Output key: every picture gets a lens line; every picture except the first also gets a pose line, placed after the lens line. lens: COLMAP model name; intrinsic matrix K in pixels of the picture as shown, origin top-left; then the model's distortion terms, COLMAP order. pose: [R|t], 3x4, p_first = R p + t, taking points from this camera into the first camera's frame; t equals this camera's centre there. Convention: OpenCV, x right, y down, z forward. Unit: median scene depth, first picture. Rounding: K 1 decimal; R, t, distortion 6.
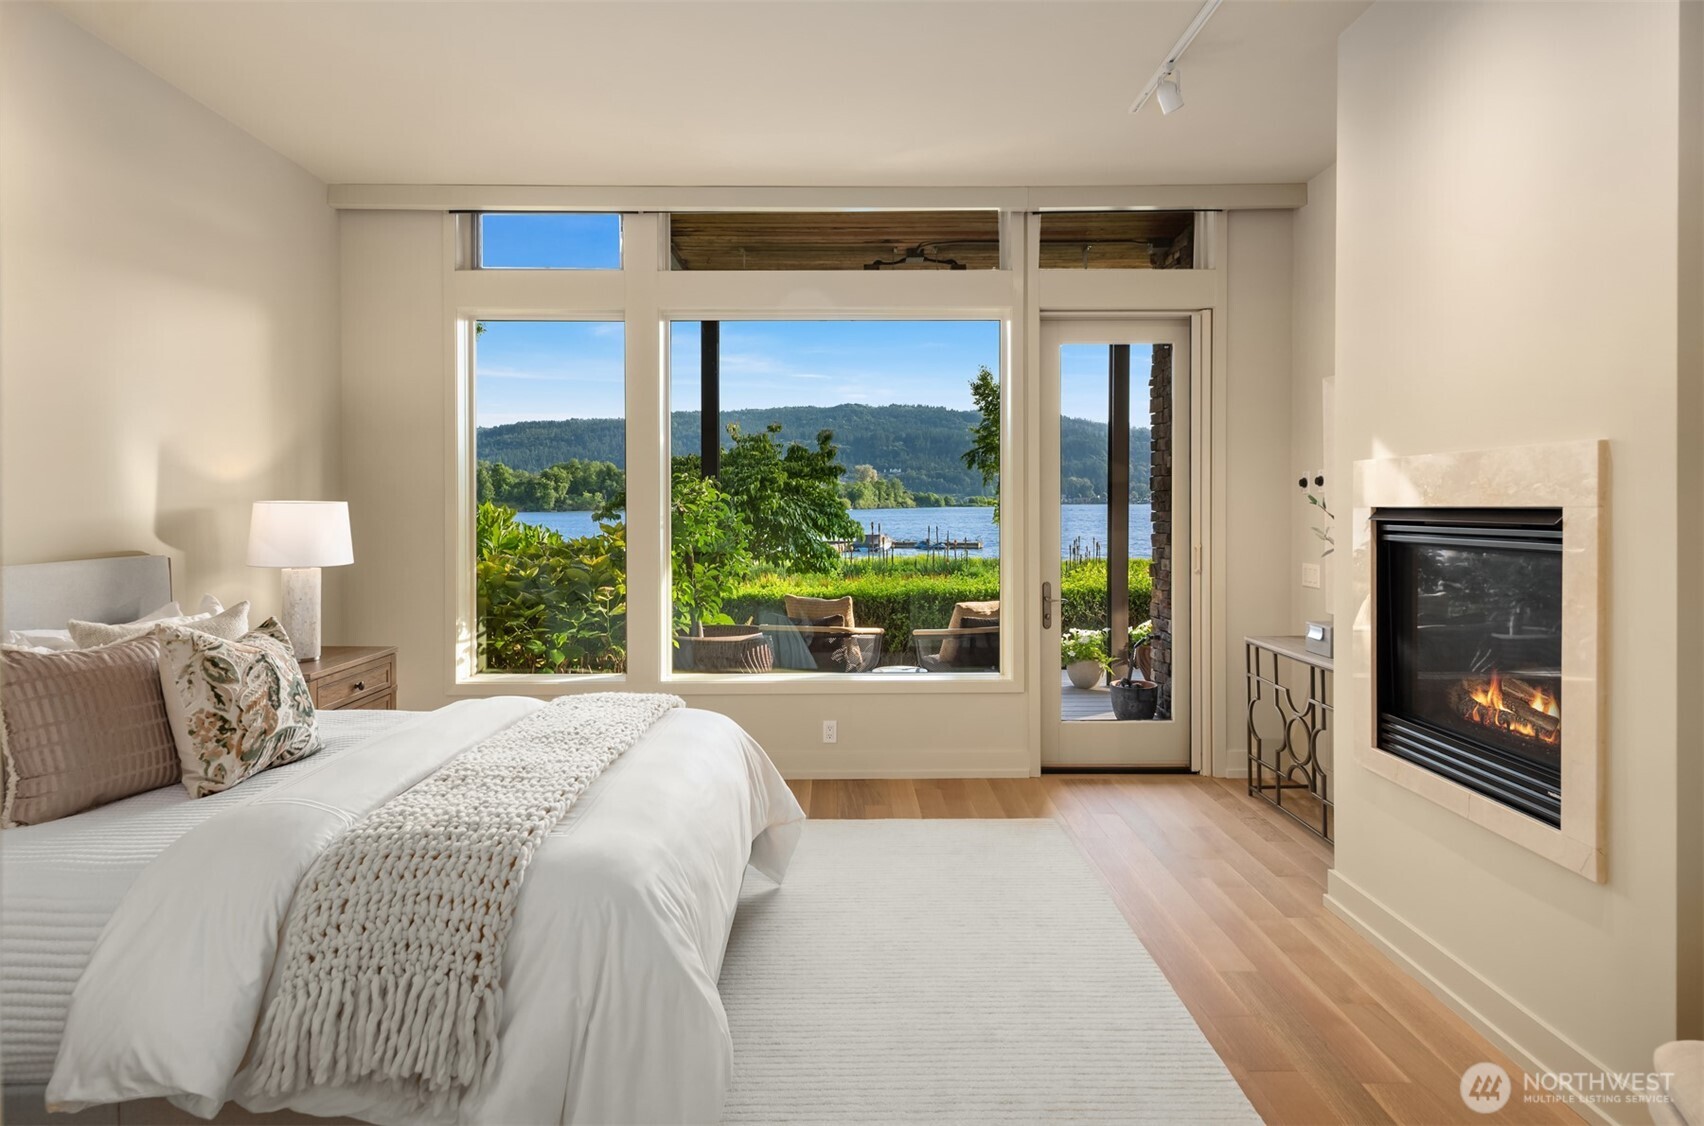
lens RADIAL K [[928.2, 0, 855.9], [0, 928.2, 562.0], [0, 0, 1]] dist [-0.004596, -0.004301]
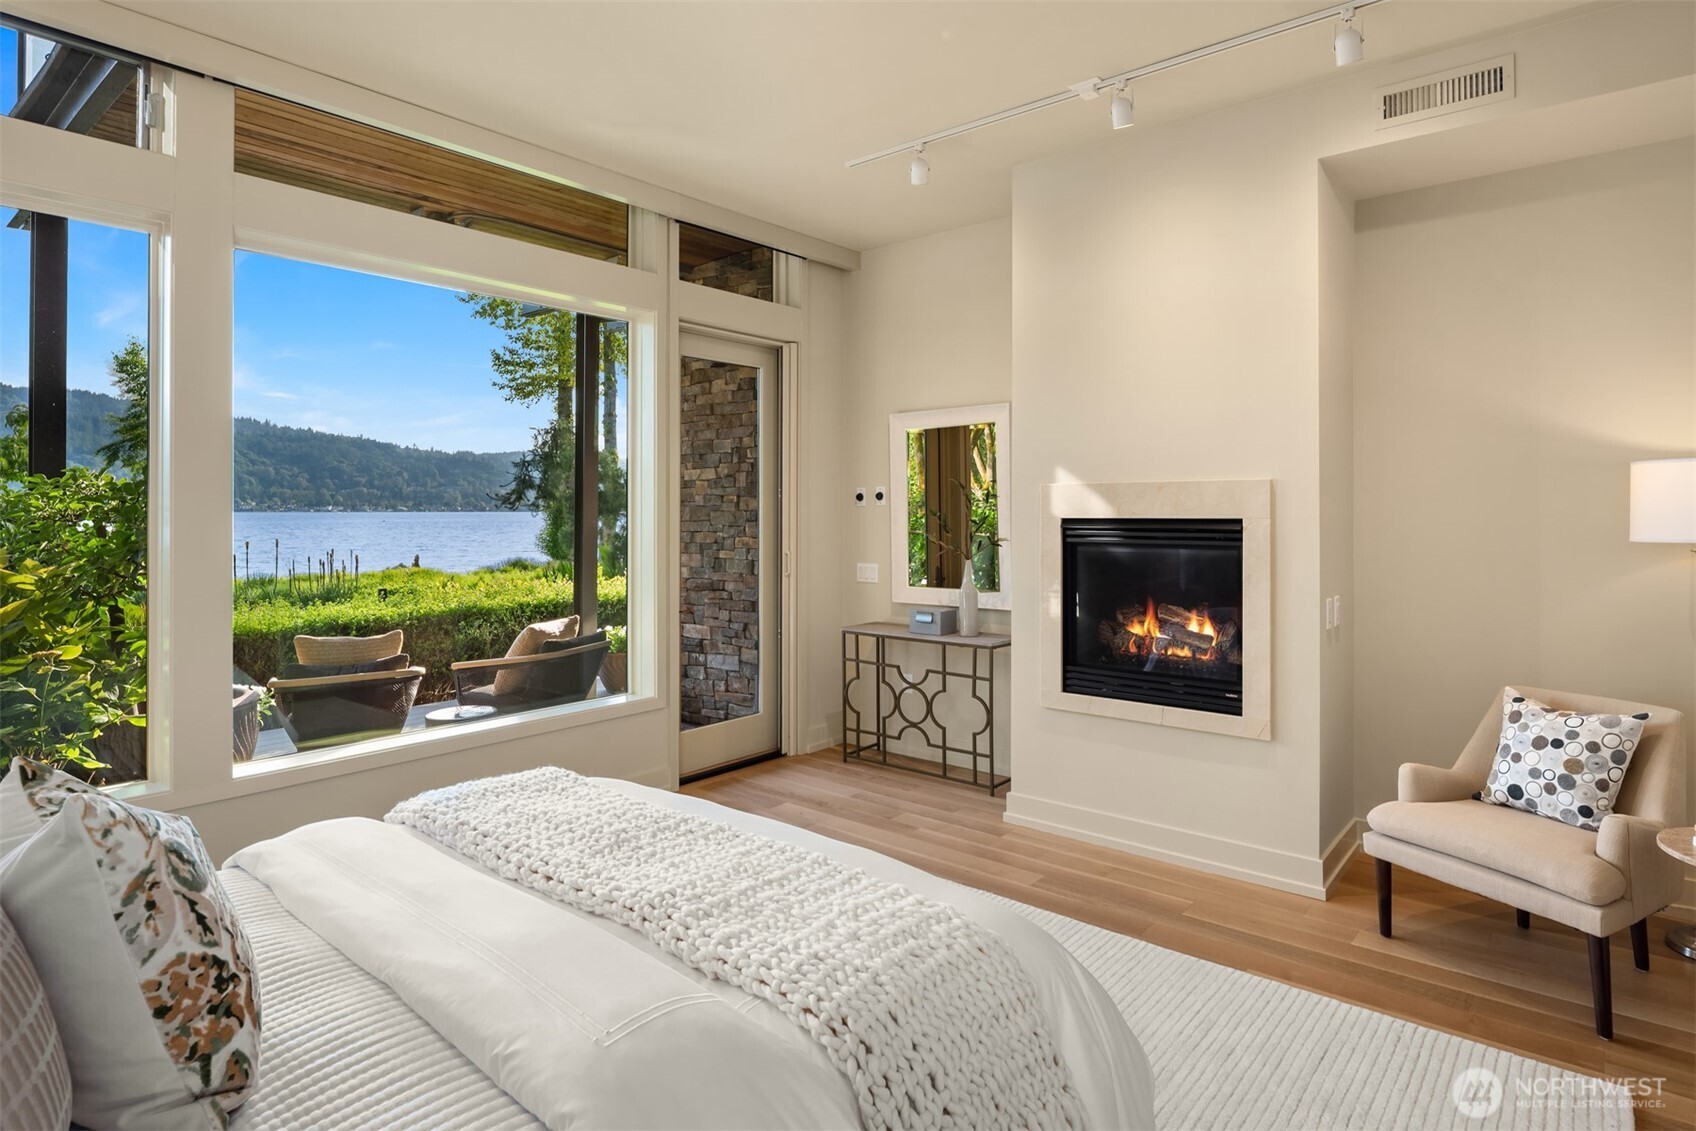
lens RADIAL K [[923.8, 0, 854.6], [0, 923.8, 565.2], [0, 0, 1]] dist [-0.004596, -0.004301]
pose [[0.641675, -0.043081, 0.765766, -0.694877], [0.046725, 0.998763, 0.017036, -0.027200], [-0.765552, 0.024848, 0.642893, 0.353713]]
